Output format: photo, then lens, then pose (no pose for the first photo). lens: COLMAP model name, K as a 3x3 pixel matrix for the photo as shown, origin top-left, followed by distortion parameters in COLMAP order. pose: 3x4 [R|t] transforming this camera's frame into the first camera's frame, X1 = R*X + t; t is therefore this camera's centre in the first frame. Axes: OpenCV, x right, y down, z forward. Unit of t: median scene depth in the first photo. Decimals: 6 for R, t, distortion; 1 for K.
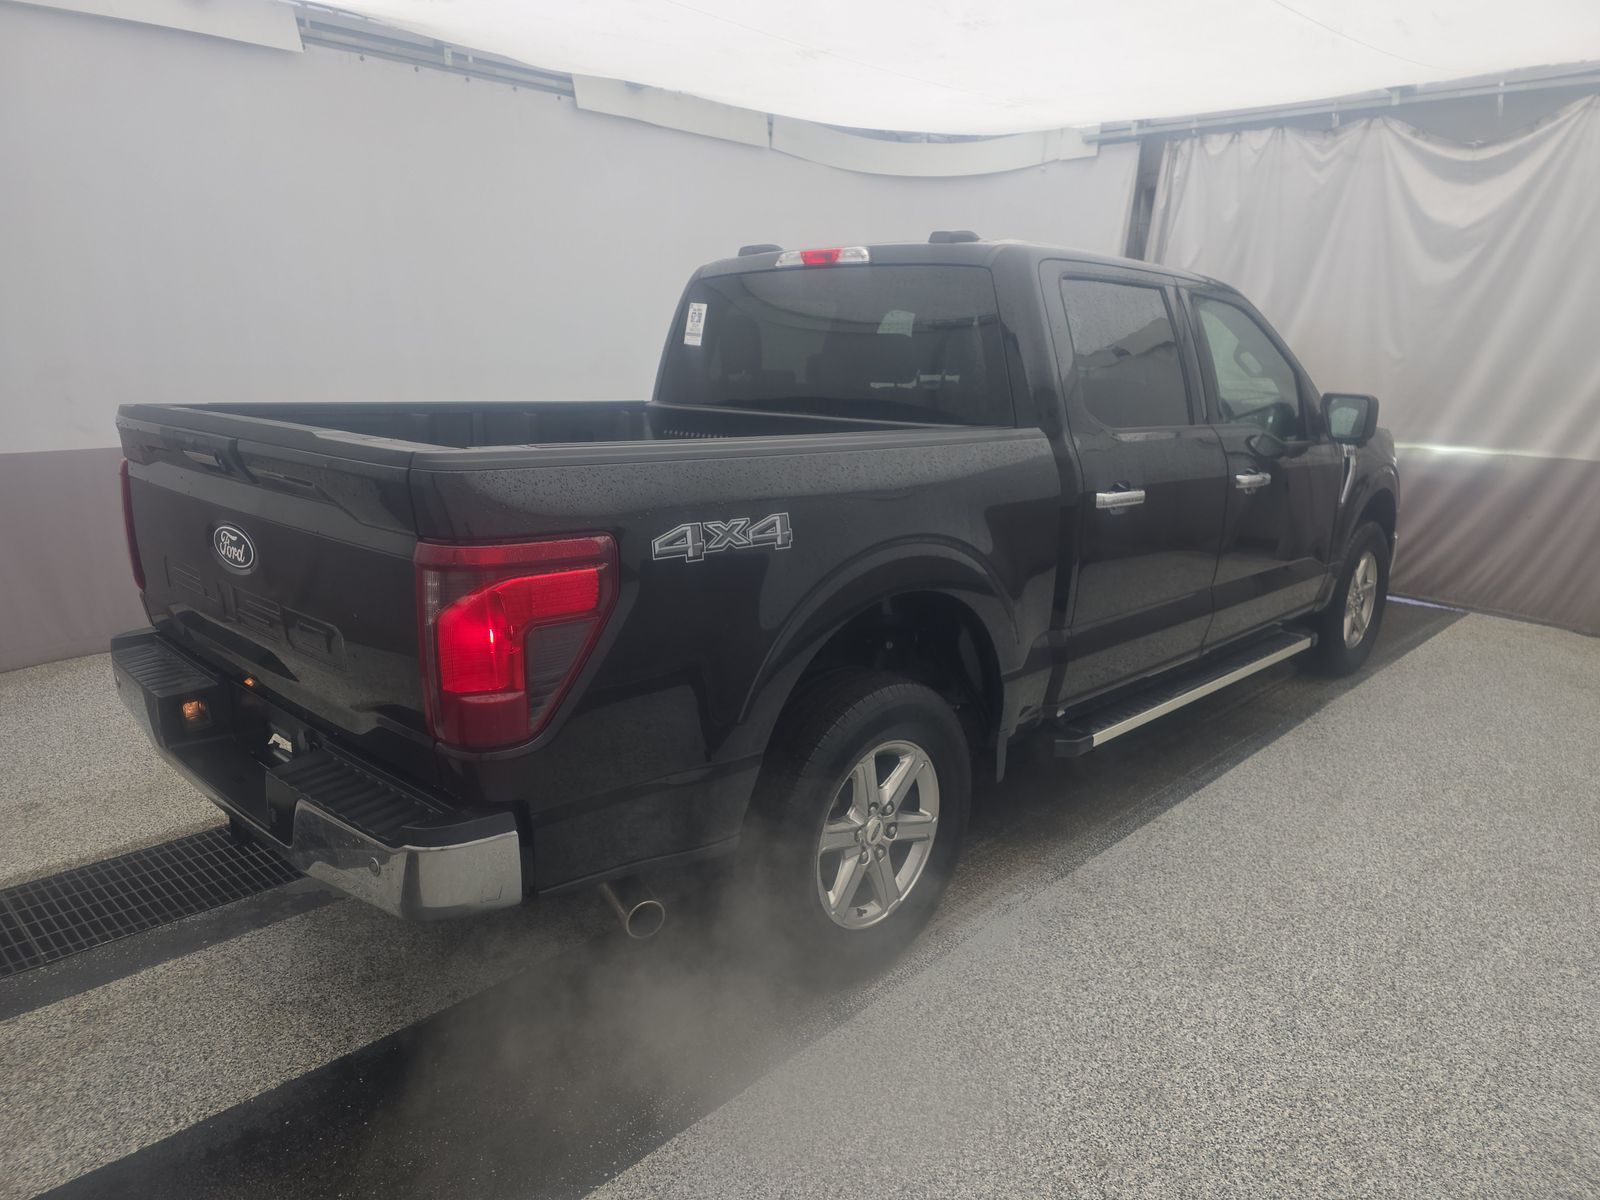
lens RADIAL K [[1075.7, 0, 805.9], [0, 1075.7, 597.8], [0, 0, 1]] dist [0.034332, -0.034588]
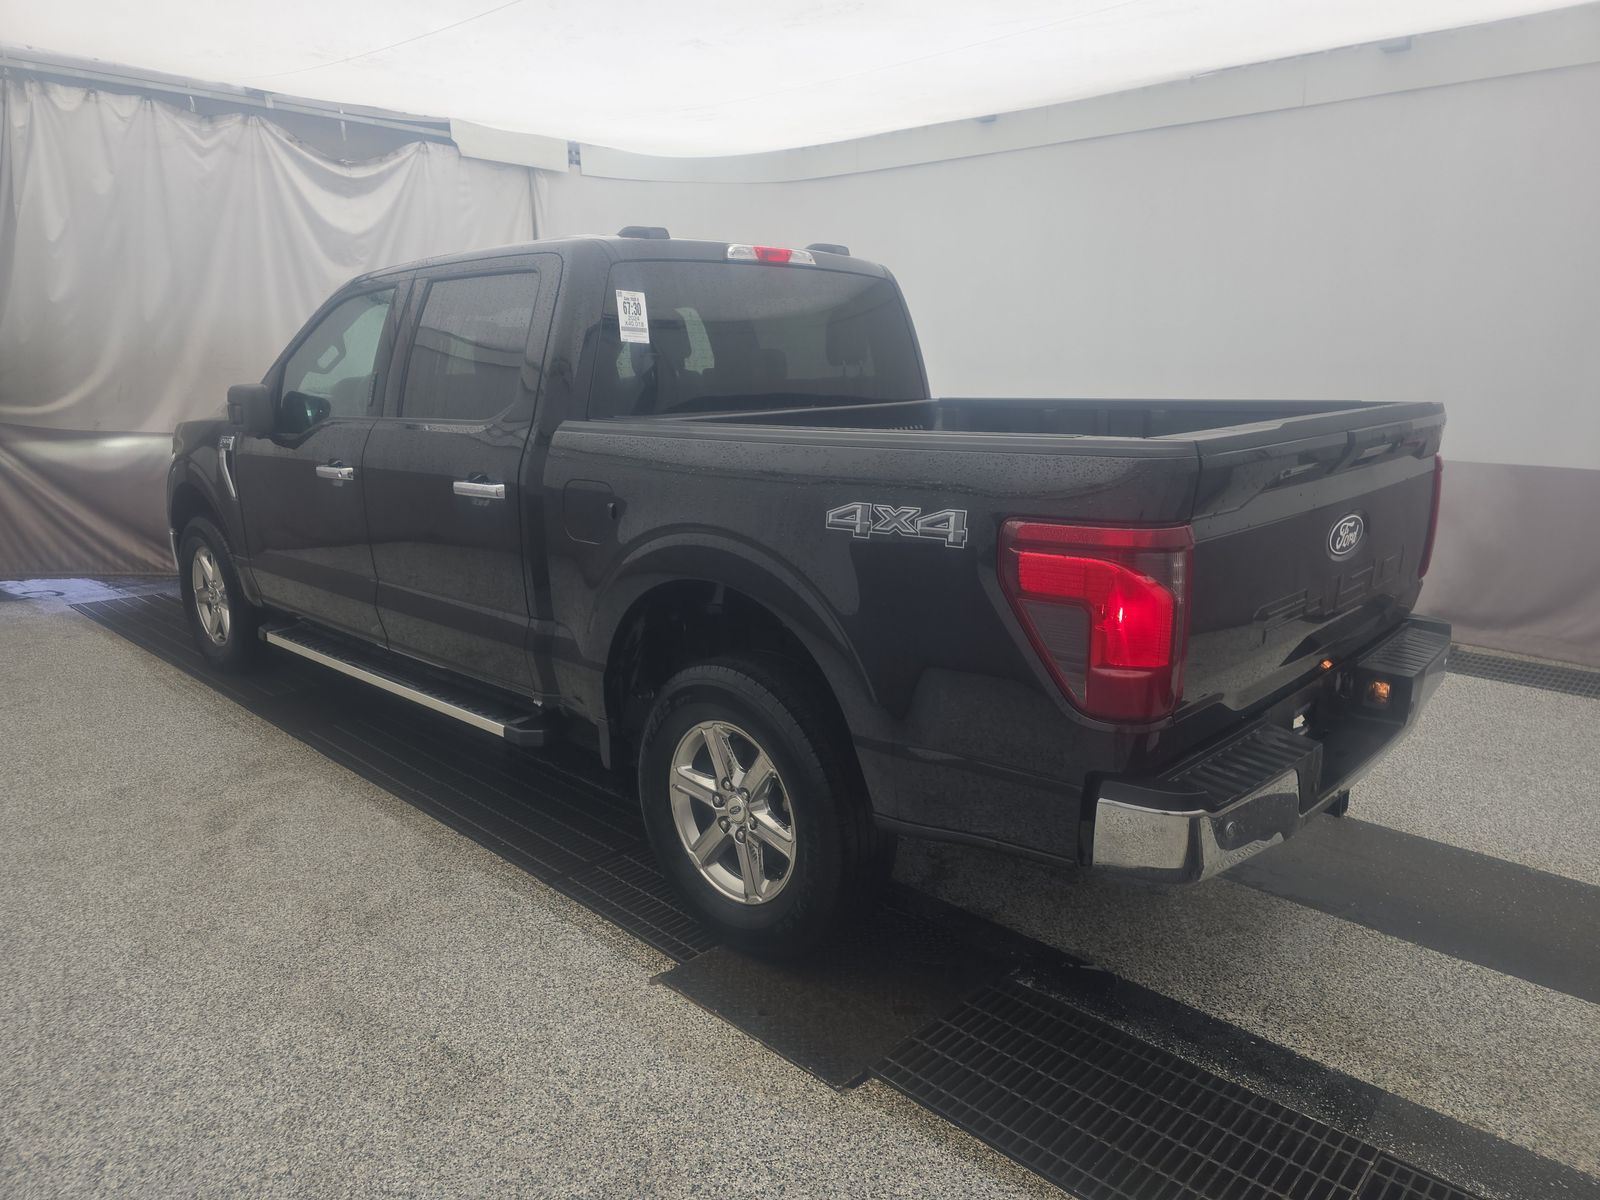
lens RADIAL K [[1075.7, 0, 805.9], [0, 1075.7, 597.8], [0, 0, 1]] dist [0.034332, -0.034588]
pose [[-0.003888, -0.239777, 0.970820, -0.927027], [0.231179, 0.944313, 0.234156, -0.212064], [-0.972904, 0.225344, 0.051759, 0.870006]]
